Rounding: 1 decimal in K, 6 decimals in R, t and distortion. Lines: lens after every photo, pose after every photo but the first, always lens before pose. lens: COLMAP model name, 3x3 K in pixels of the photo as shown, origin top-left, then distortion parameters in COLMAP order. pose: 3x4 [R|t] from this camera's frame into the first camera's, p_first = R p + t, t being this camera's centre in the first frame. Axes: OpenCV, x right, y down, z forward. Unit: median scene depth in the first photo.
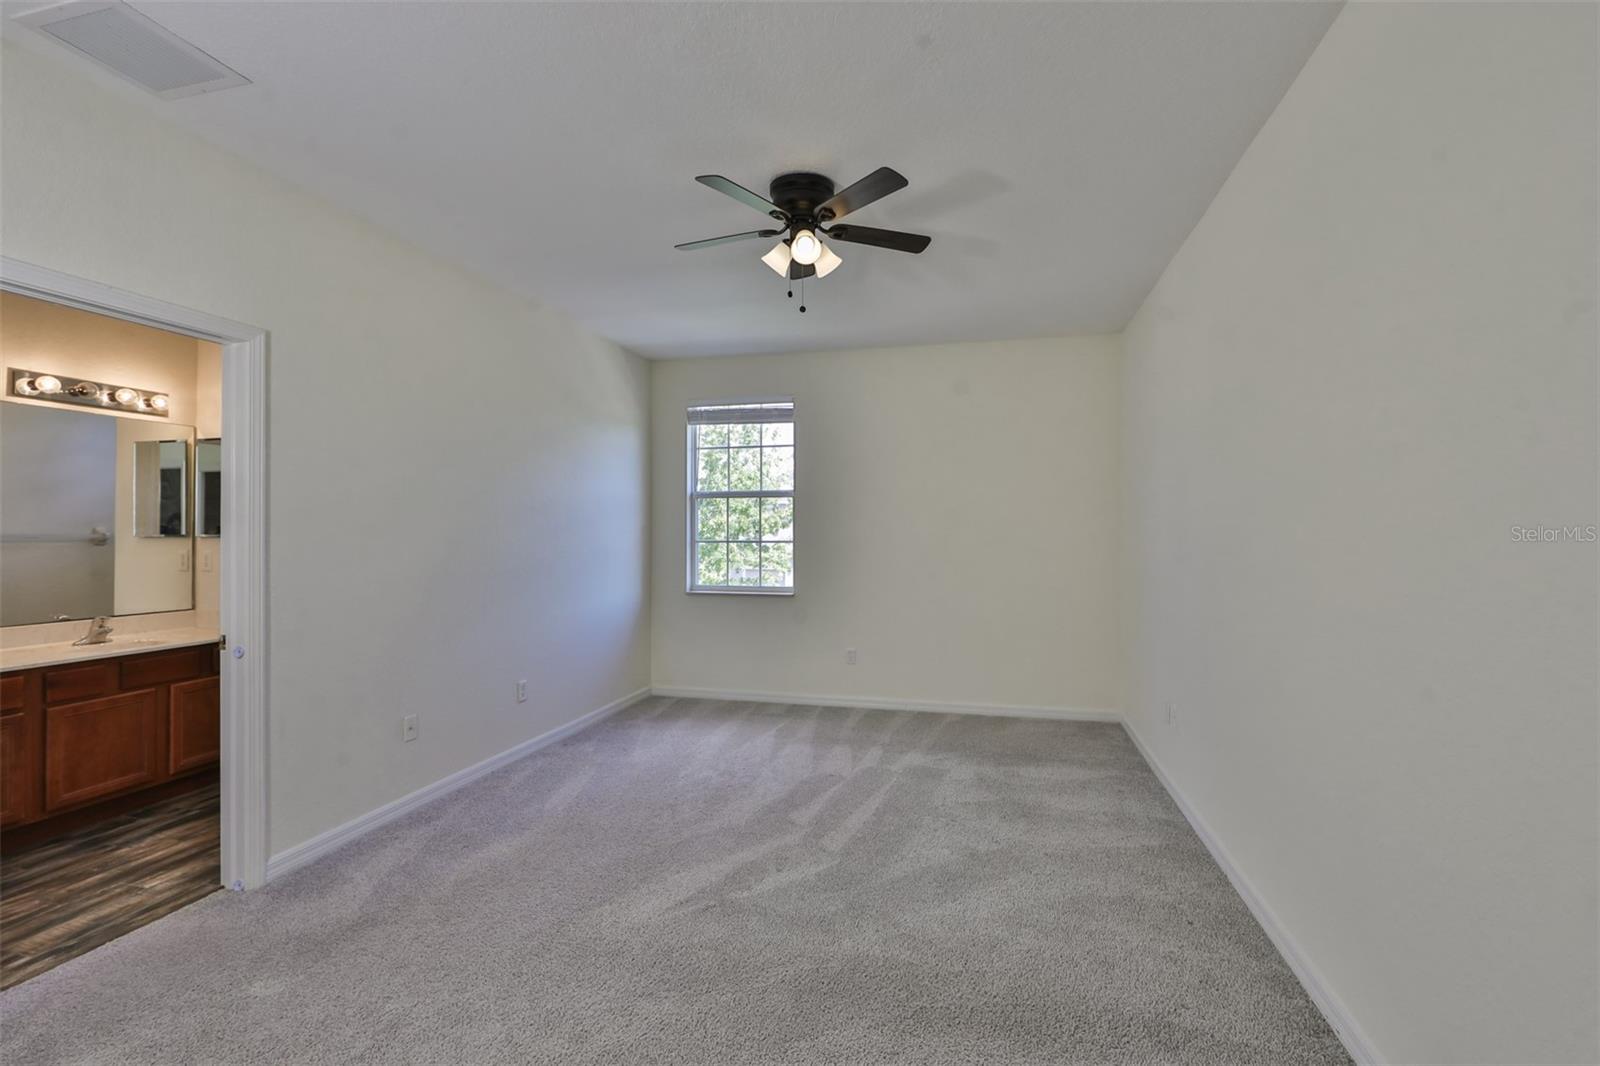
lens RADIAL K [[682.7, 0, 802.7], [0, 682.7, 537.0], [0, 0, 1]] dist [-0.009169, 0.000525]
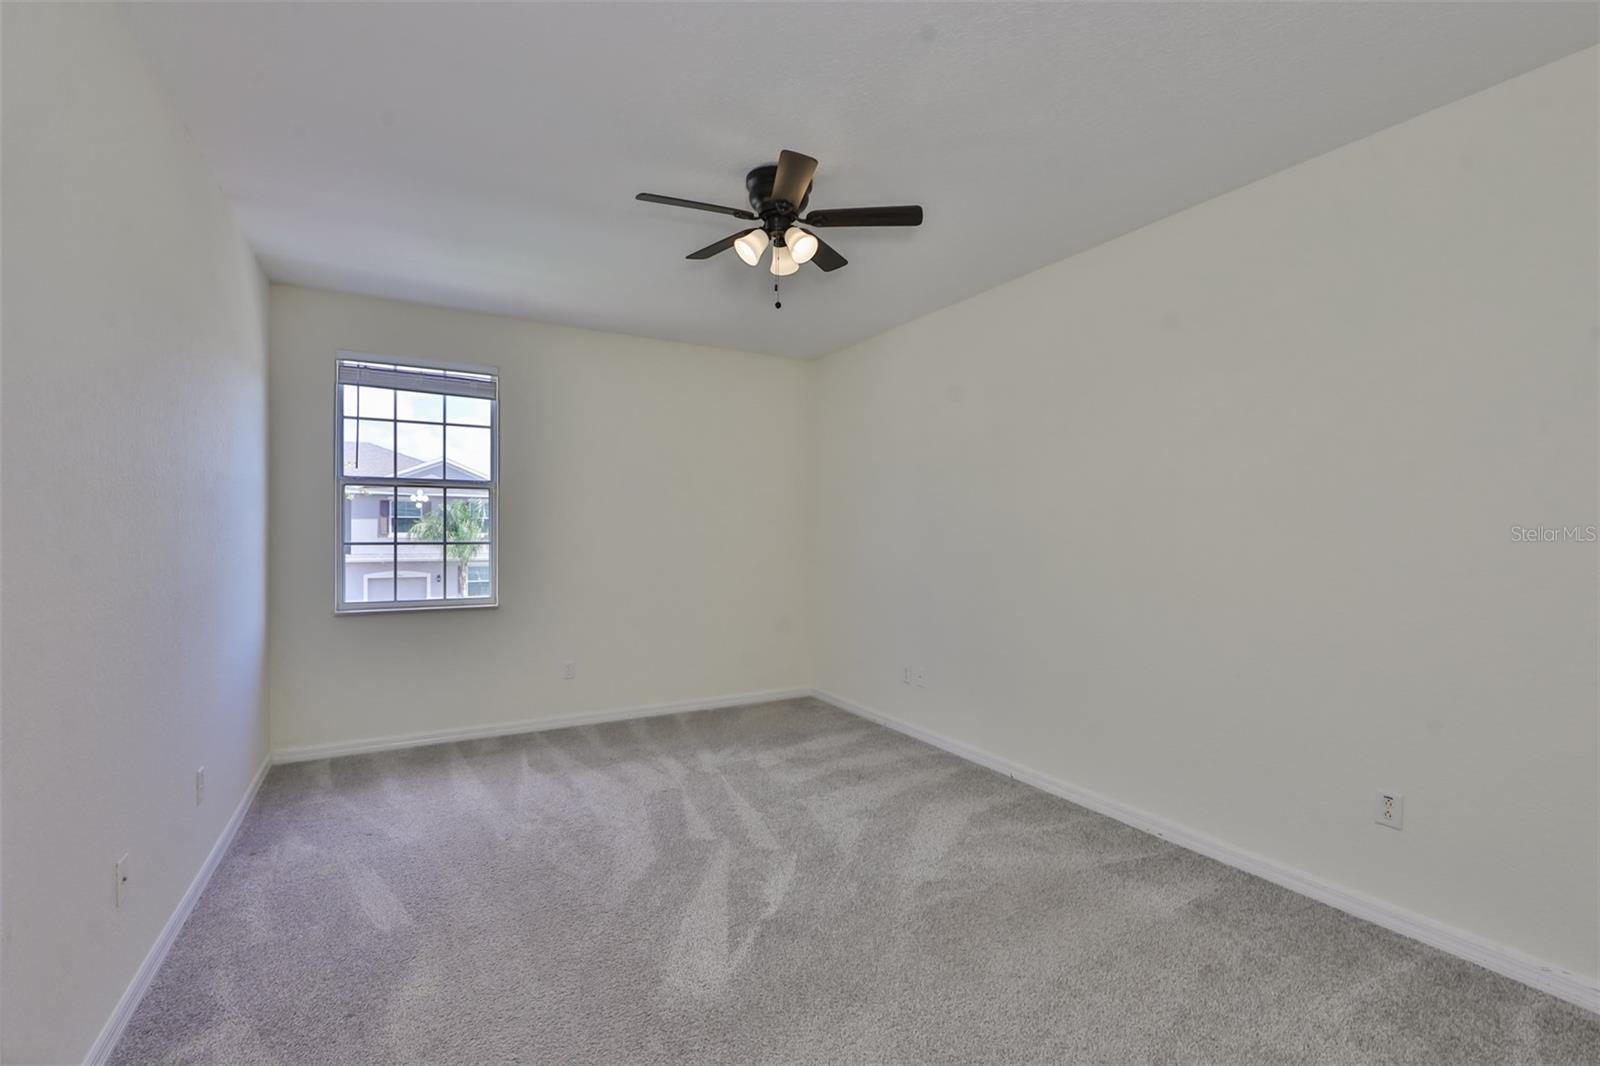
lens RADIAL K [[701.3, 0, 804.4], [0, 701.3, 538.3], [0, 0, 1]] dist [-0.000573, 0.000323]
pose [[0.725554, 0.002016, 0.688163, -0.397490], [-0.000764, 0.999997, -0.002125, 0.003683], [-0.688165, 0.001016, 0.725553, 0.140176]]
